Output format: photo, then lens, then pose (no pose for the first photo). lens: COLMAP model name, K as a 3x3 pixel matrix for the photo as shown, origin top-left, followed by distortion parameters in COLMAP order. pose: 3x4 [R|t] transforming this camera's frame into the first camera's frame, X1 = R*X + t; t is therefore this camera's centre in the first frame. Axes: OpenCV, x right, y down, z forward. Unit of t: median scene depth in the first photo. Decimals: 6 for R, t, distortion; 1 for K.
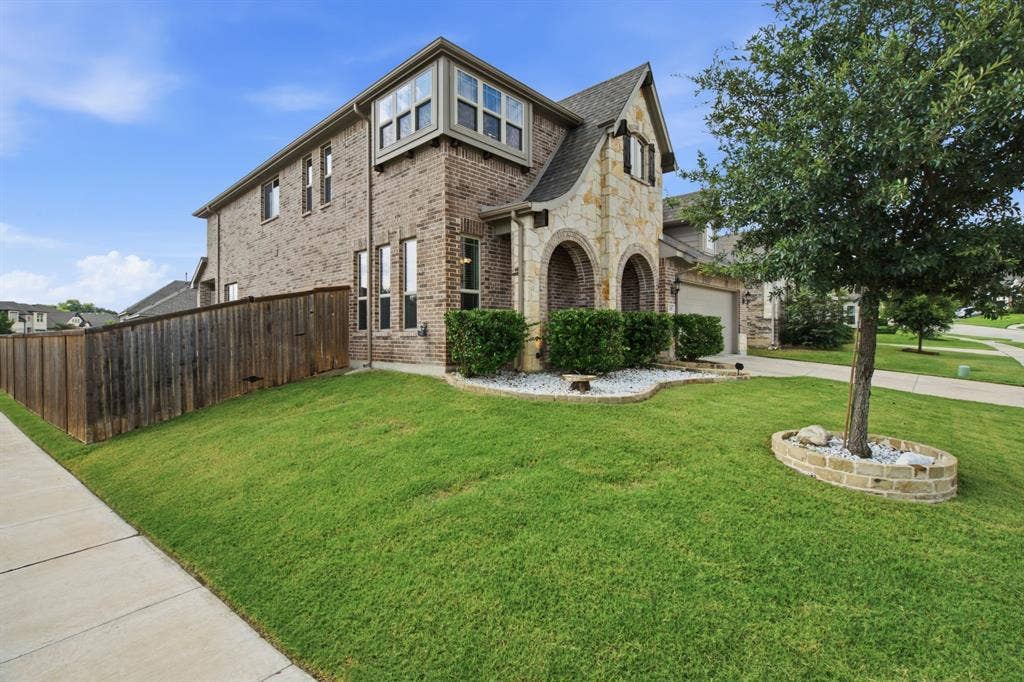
lens RADIAL K [[448.0, 0, 509.8], [0, 448.0, 343.0], [0, 0, 1]] dist [-0.000842, -0.000318]
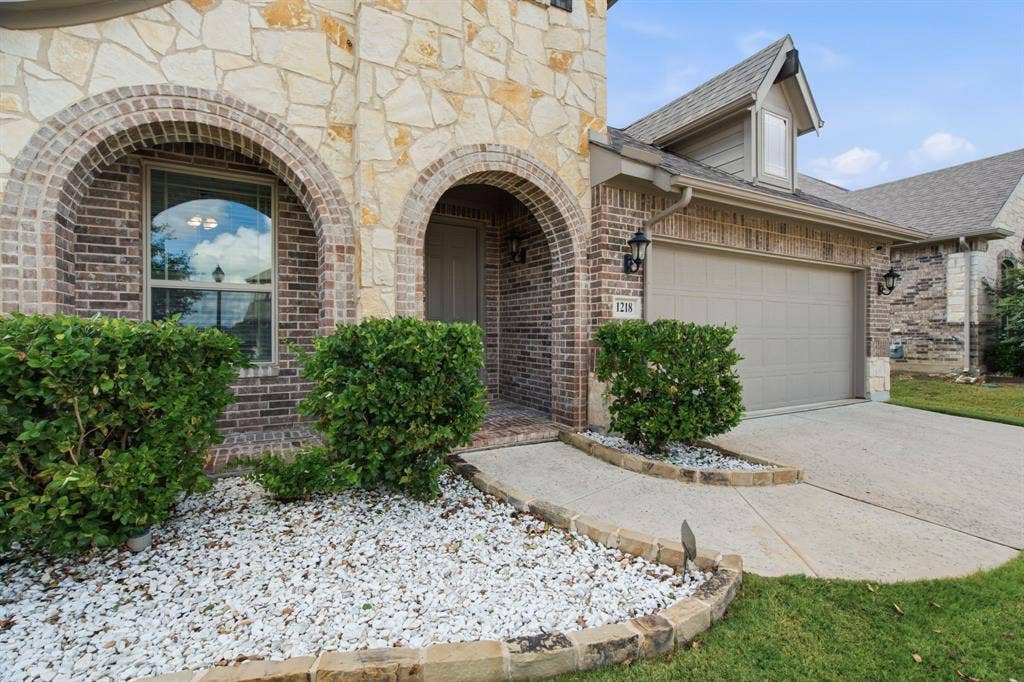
lens RADIAL K [[448.0, 0, 508.6], [0, 448.0, 337.6], [0, 0, 1]] dist [-0.000842, -0.000318]
pose [[0.957839, 0.004817, -0.287265, 0.377445], [-0.008963, 0.999874, -0.013117, -0.043484], [0.287166, 0.015139, 0.957761, 0.579156]]
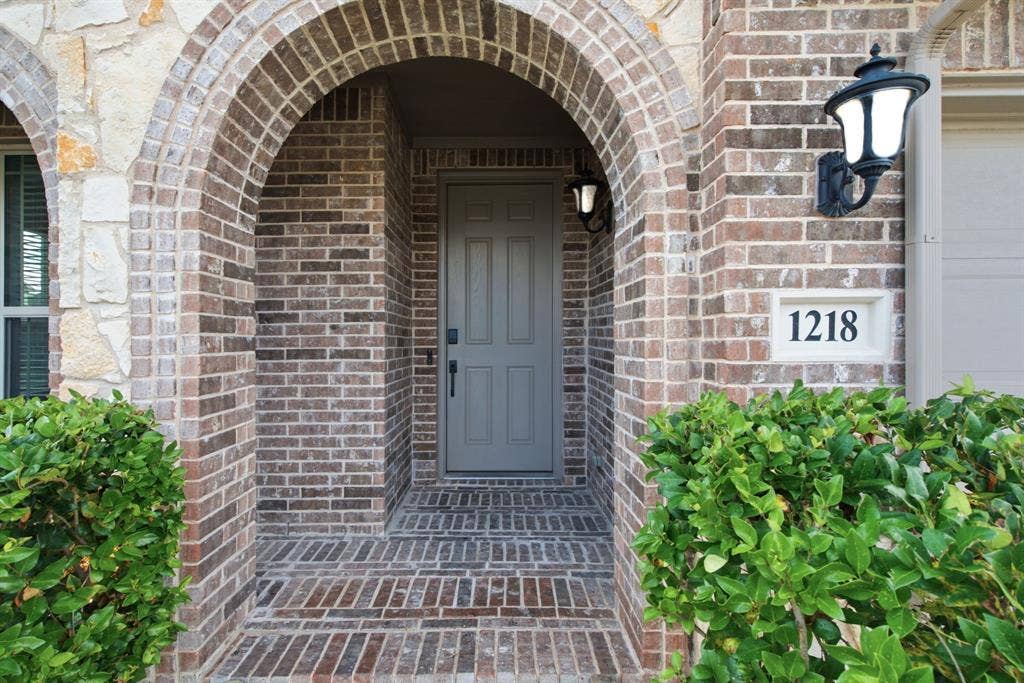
lens RADIAL K [[448.0, 0, 514.8], [0, 448.0, 338.0], [0, 0, 1]] dist [-0.000842, -0.000318]
pose [[0.688402, 0.004093, -0.725318, 0.393572], [-0.009216, 0.999953, -0.003103, -0.073547], [0.725271, 0.008821, 0.688407, 0.855054]]
